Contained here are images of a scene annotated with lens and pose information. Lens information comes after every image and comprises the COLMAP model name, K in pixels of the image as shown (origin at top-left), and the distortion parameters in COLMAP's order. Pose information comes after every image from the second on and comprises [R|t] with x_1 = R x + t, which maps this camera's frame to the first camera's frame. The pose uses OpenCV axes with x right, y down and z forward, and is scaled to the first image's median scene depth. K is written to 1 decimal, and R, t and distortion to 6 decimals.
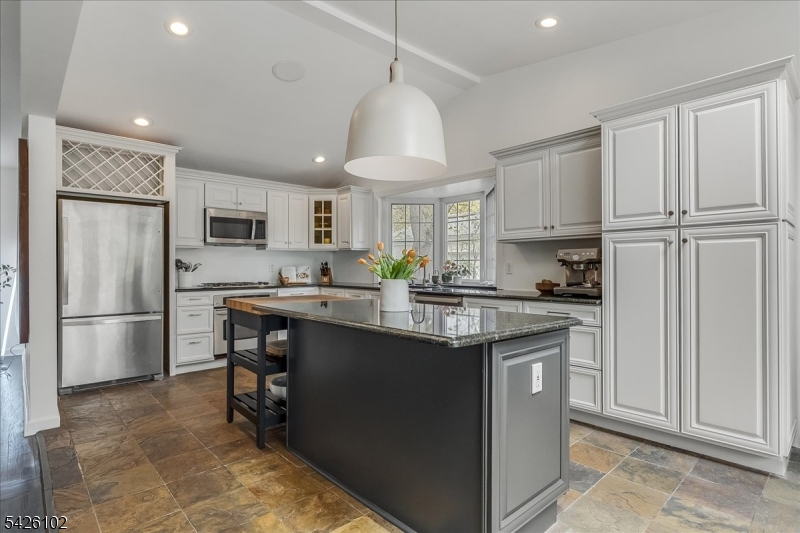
lens RADIAL K [[415.3, 0, 401.7], [0, 415.3, 265.7], [0, 0, 1]] dist [-0.001613, 0.000265]
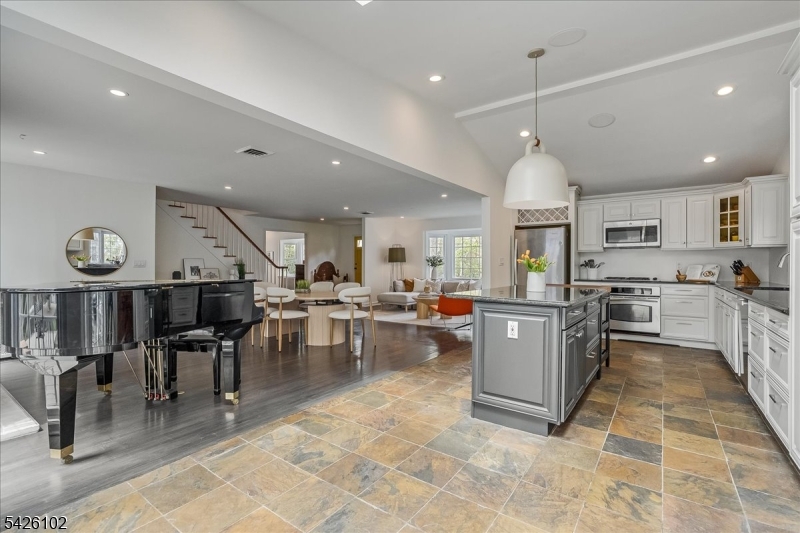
lens RADIAL K [[371.9, 0, 399.9], [0, 371.9, 266.3], [0, 0, 1]] dist [-0.008225, 0.000696]
pose [[0.196199, 0.006500, -0.980543, 0.509804], [-0.001055, 0.999979, 0.006418, 0.000409], [0.980564, -0.000225, 0.196201, 0.074161]]
